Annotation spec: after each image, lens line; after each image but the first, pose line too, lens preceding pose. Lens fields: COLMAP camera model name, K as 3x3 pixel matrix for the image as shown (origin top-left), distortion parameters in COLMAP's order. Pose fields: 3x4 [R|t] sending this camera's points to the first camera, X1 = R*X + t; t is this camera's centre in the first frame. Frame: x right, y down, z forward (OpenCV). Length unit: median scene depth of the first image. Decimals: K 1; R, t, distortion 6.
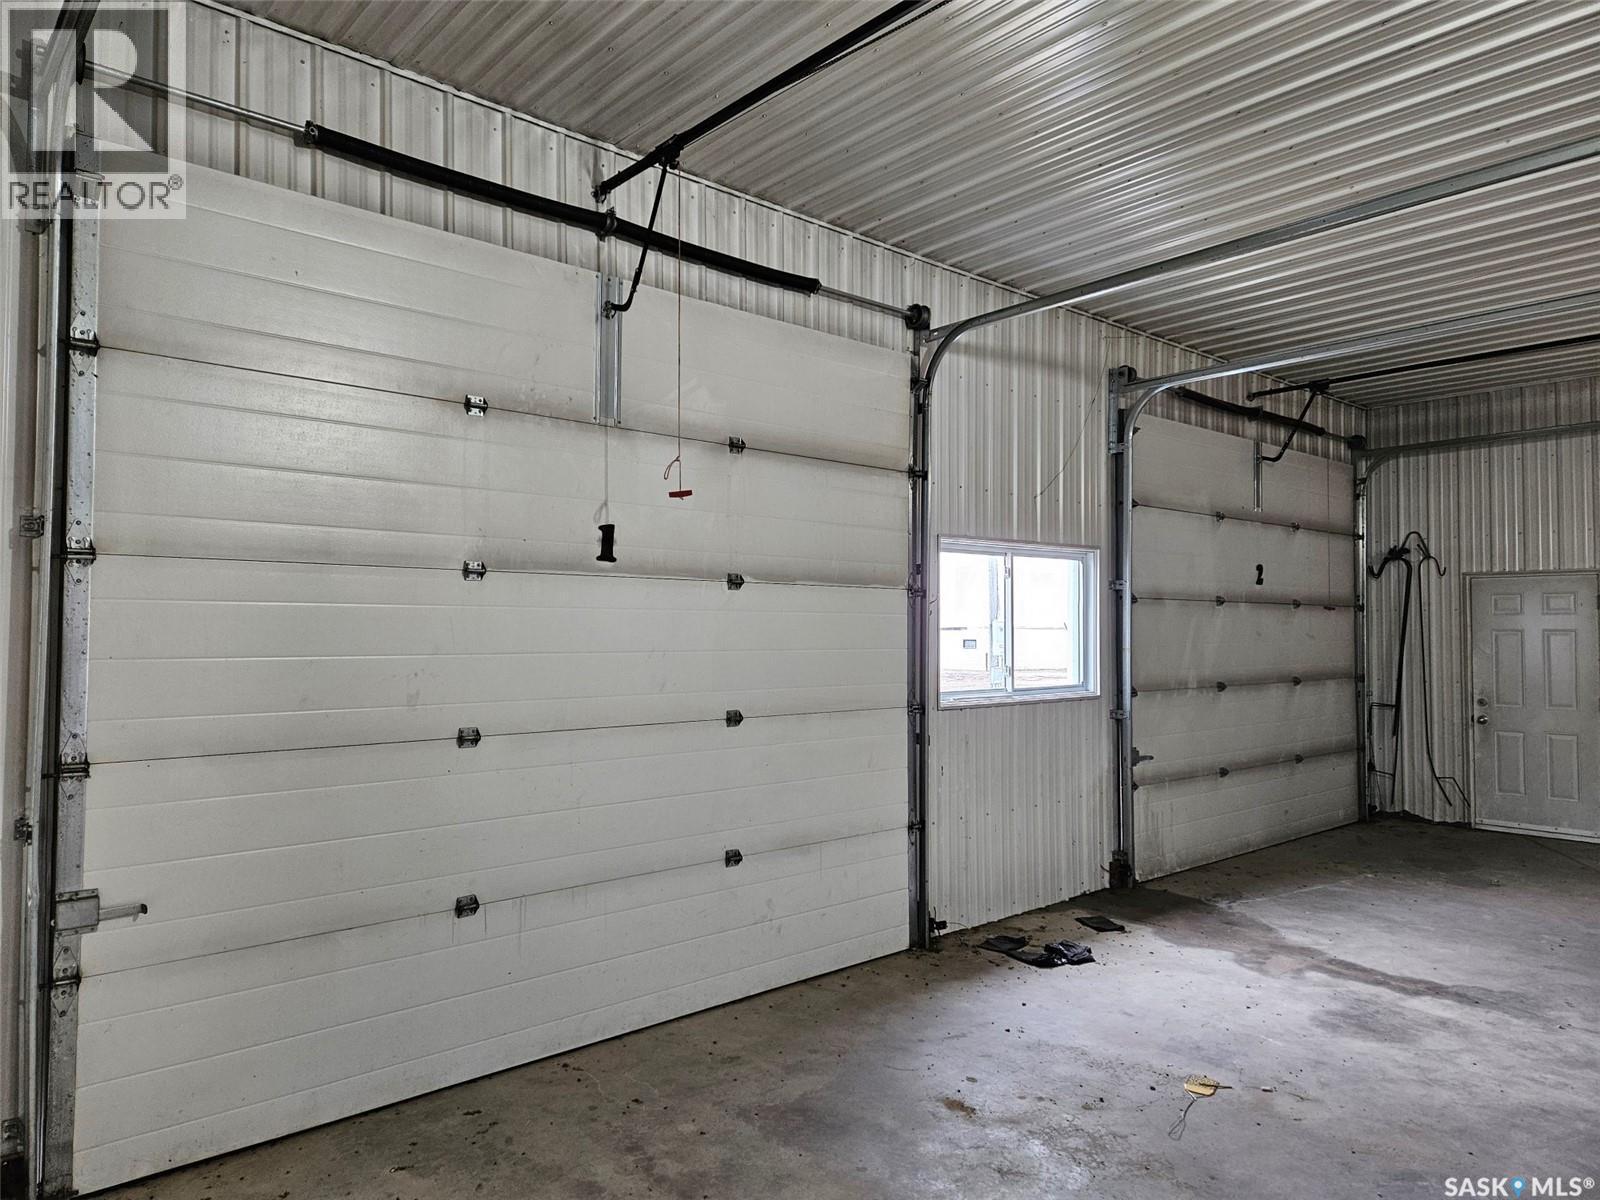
lens RADIAL K [[1069.9, 0, 796.5], [0, 1069.9, 592.4], [0, 0, 1]] dist [0.050943, -0.002669]
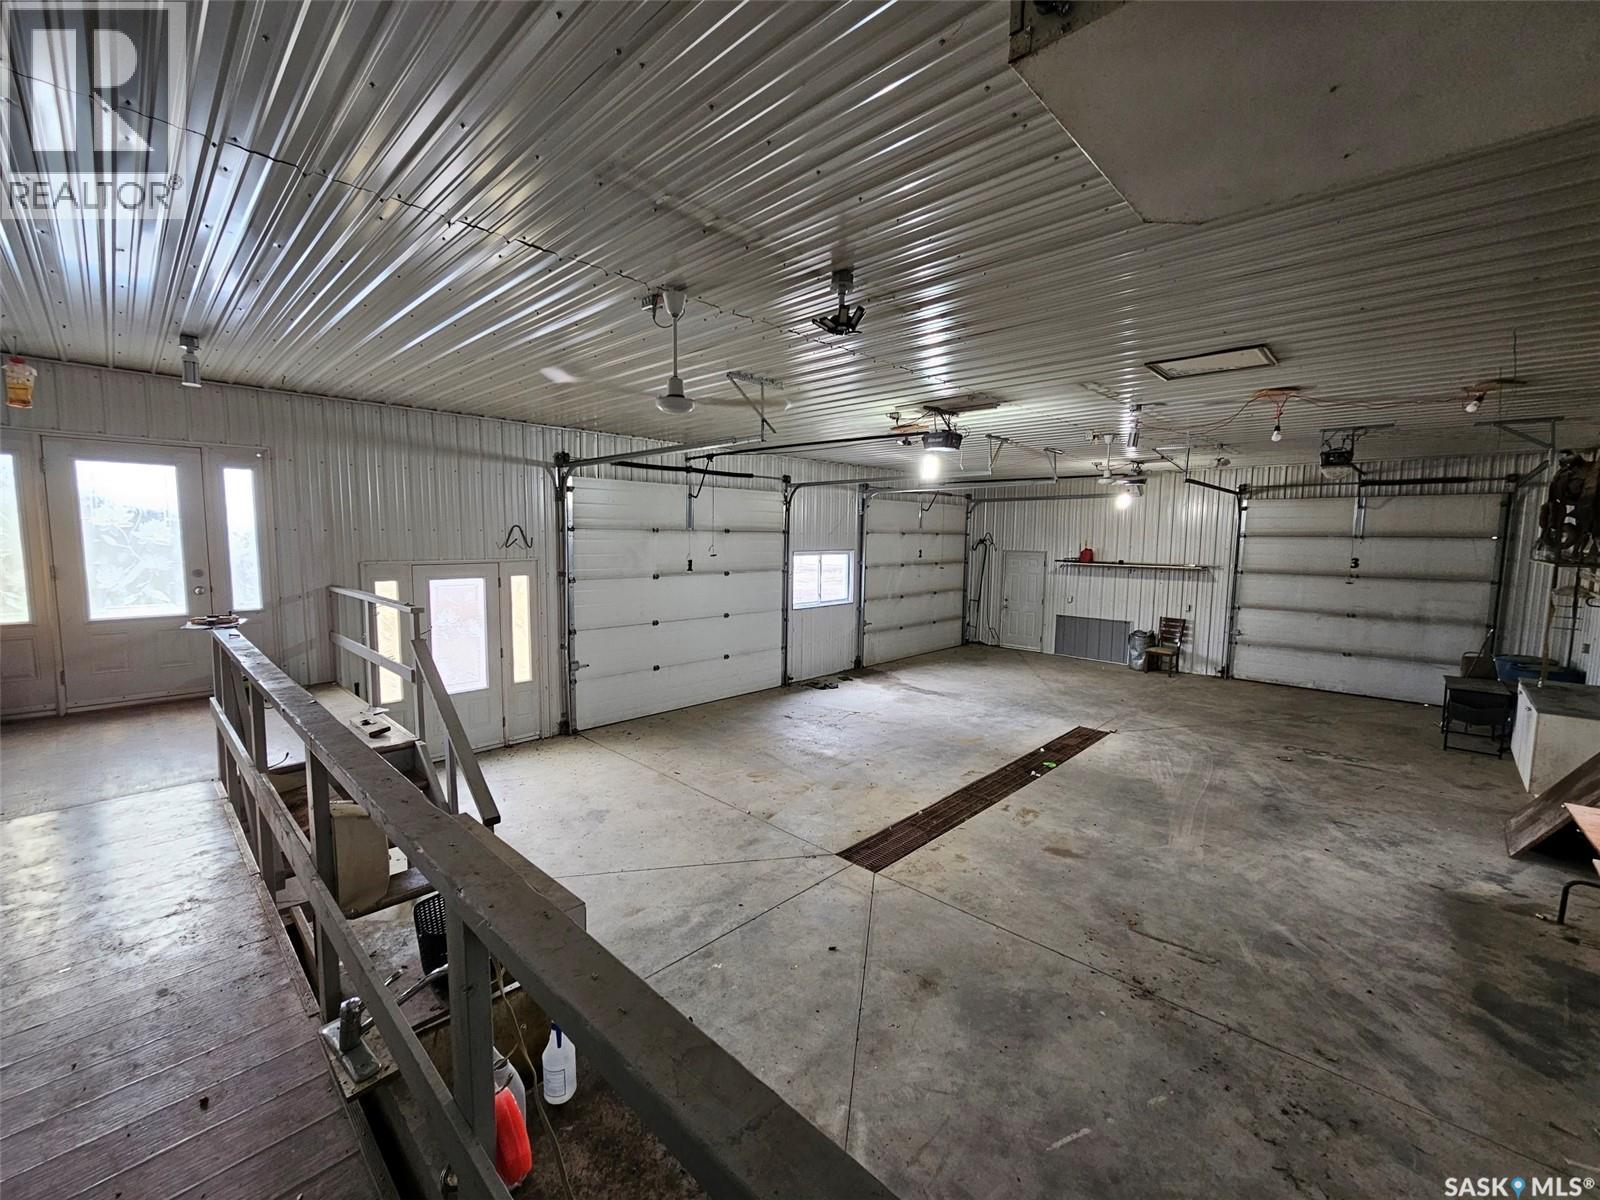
lens RADIAL K [[651.4, 0, 787.6], [0, 651.4, 594.0], [0, 0, 1]] dist [0.000465, -0.000816]
pose [[0.997469, 0.002376, 0.071061, -0.012269], [-0.011391, 0.991873, 0.126724, -0.170381], [-0.070182, -0.127213, 0.989389, -0.825781]]
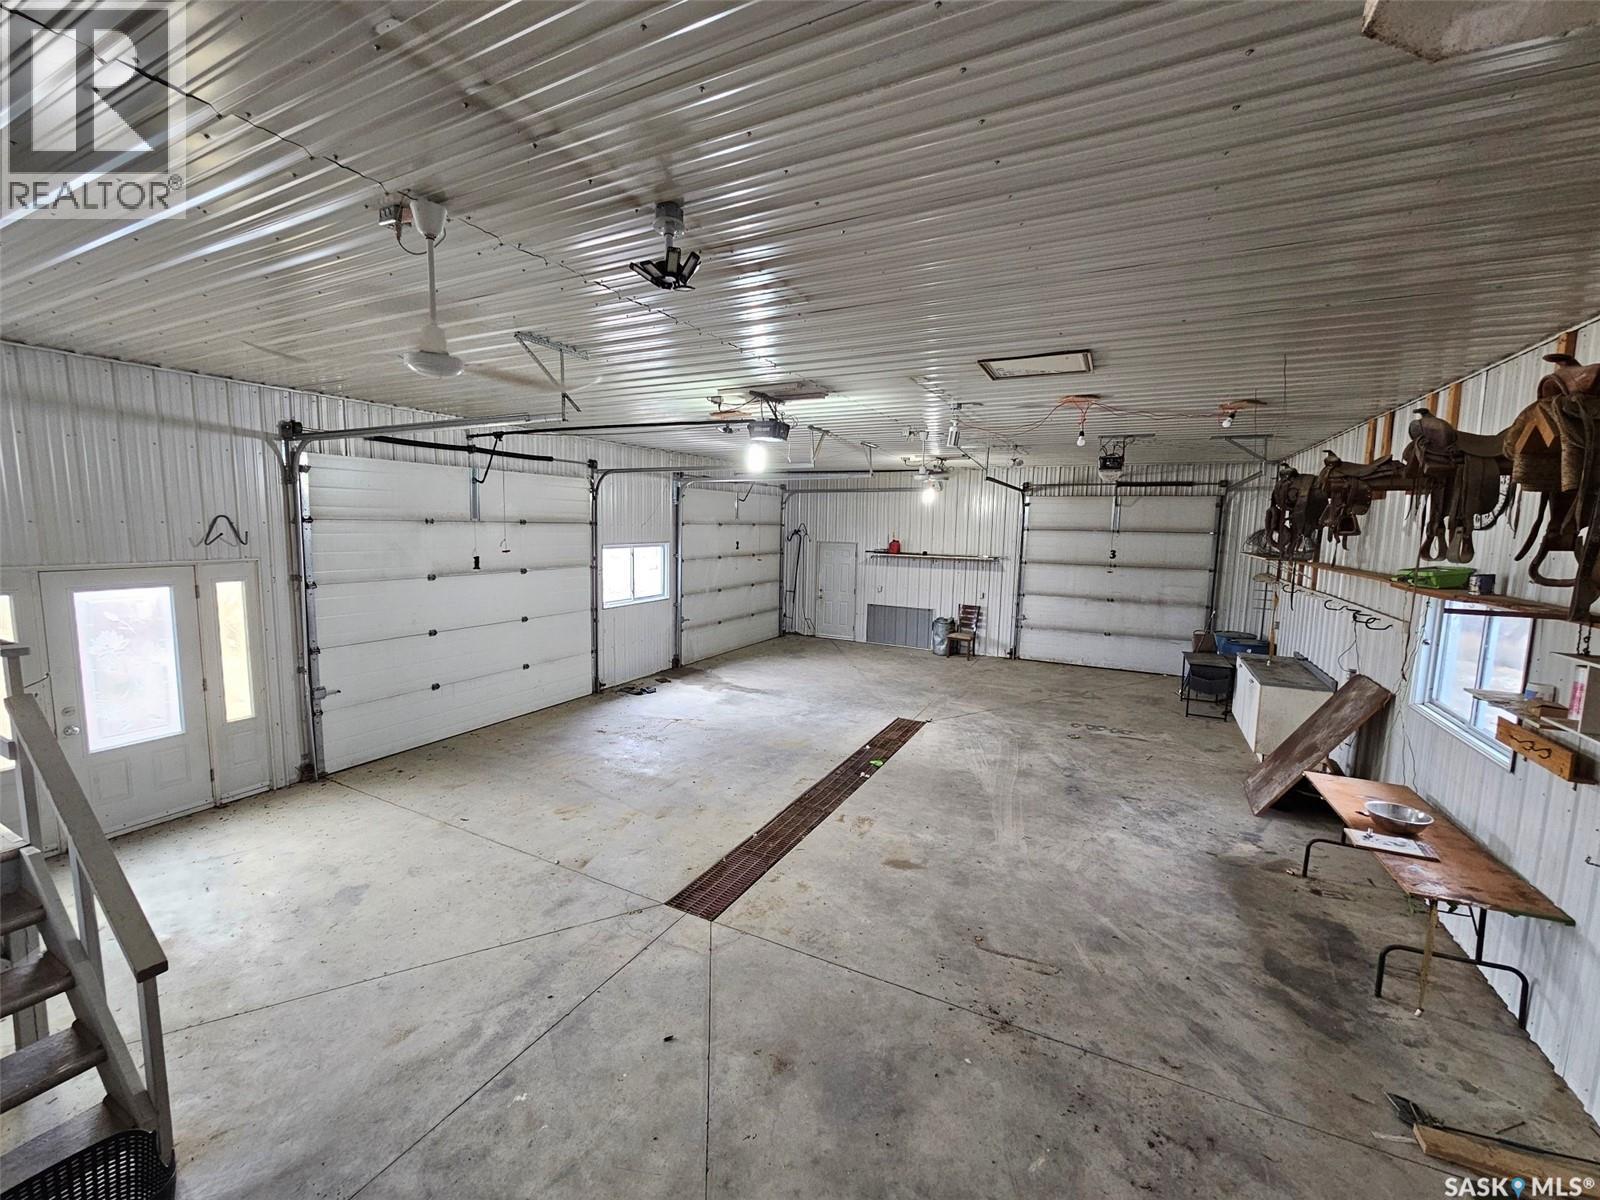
lens RADIAL K [[651.4, 0, 787.6], [0, 651.4, 594.0], [0, 0, 1]] dist [0.000465, -0.000816]
pose [[0.935791, -0.022434, 0.351841, -0.010142], [-0.029887, 0.989333, 0.142573, -0.183085], [-0.351286, -0.143934, 0.925138, -0.712028]]
